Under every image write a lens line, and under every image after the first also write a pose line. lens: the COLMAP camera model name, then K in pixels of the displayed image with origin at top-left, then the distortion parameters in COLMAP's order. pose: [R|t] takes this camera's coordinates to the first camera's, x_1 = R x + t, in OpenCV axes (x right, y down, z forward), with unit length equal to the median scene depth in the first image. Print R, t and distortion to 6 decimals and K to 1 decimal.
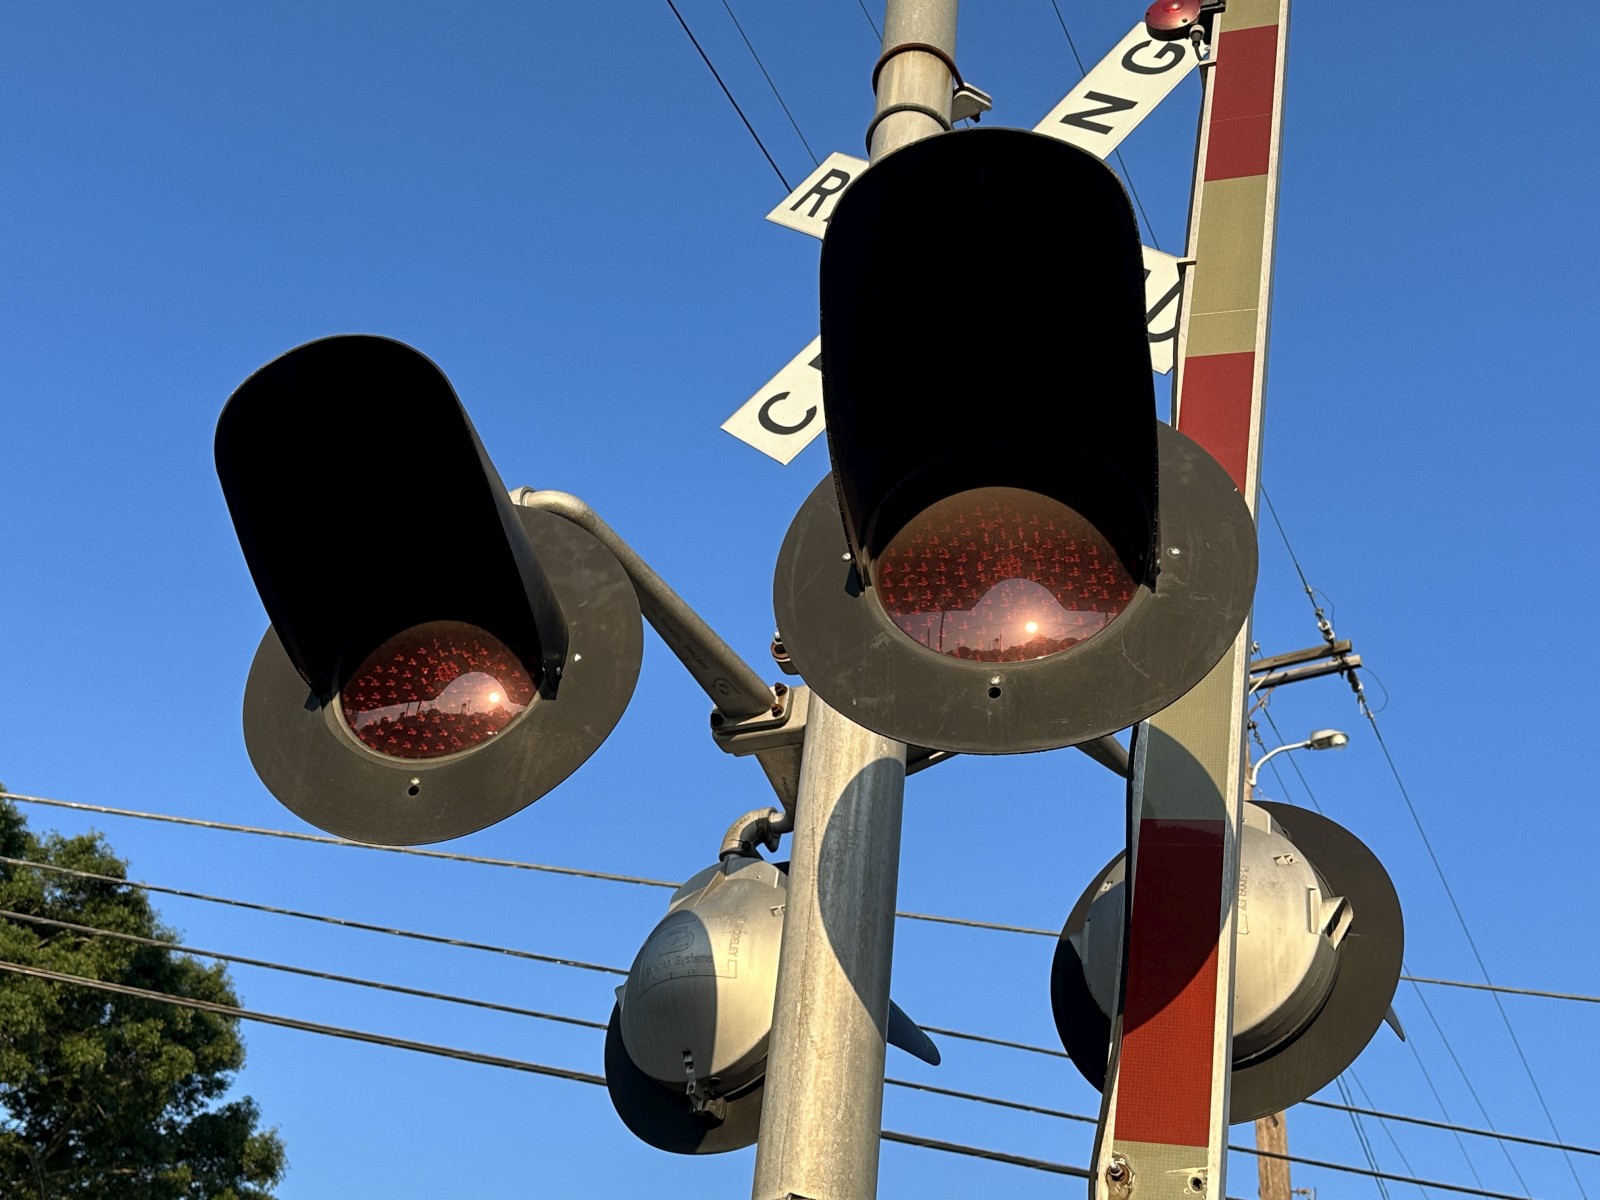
lens RADIAL K [[1781.9, 0, 838.6], [0, 1781.9, 600.8], [0, 0, 1]] dist [0.002207, -0.015457]
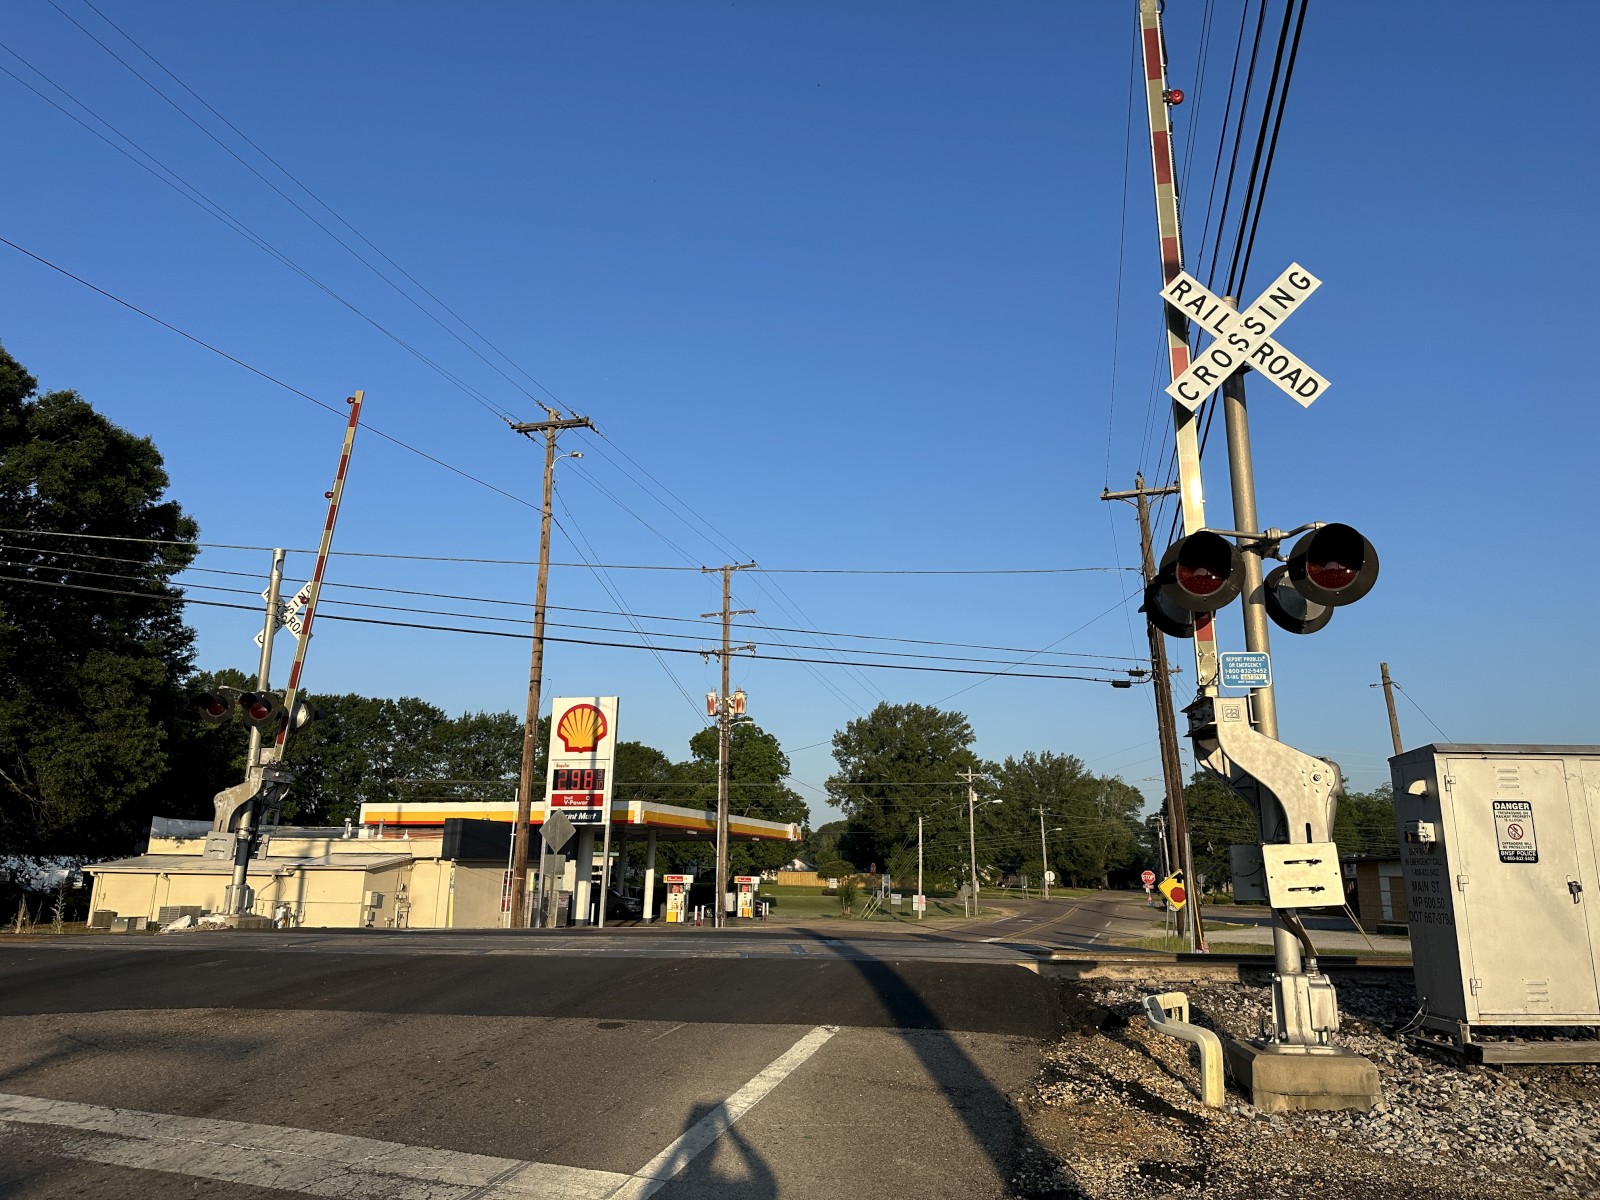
lens RADIAL K [[1100.1, 0, 796.8], [0, 1100.1, 587.0], [0, 0, 1]] dist [0.026508, -0.038434]
pose [[0.978691, -0.021963, 0.204159, 1.656413], [-0.067654, 0.904256, 0.421598, -3.224681], [-0.193872, -0.426426, 0.883501, -4.707076]]
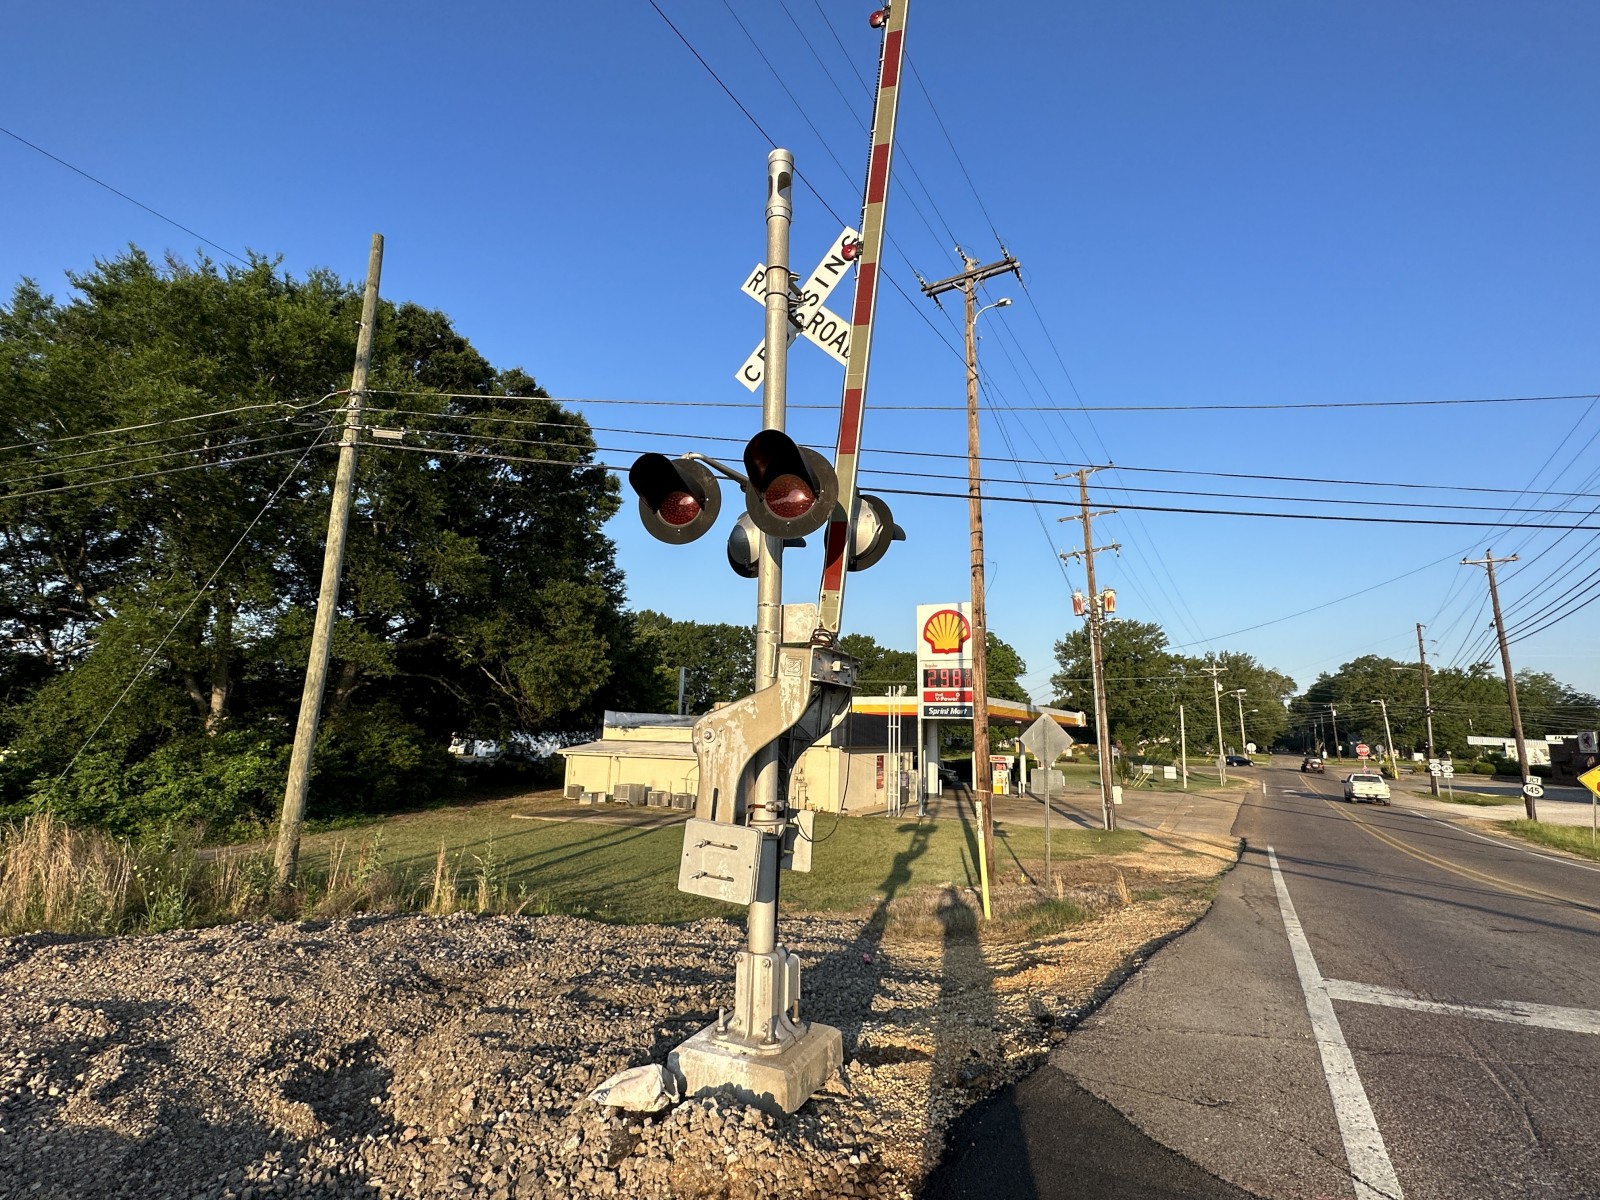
lens RADIAL K [[738.6, 0, 800.1], [0, 738.6, 594.1], [0, 0, 1]] dist [-0.000405, -0.000322]
pose [[0.995090, -0.077652, -0.061368, 0.152577], [0.097460, 0.876799, 0.470877, -0.501099], [0.017243, -0.474546, 0.880062, -0.644661]]
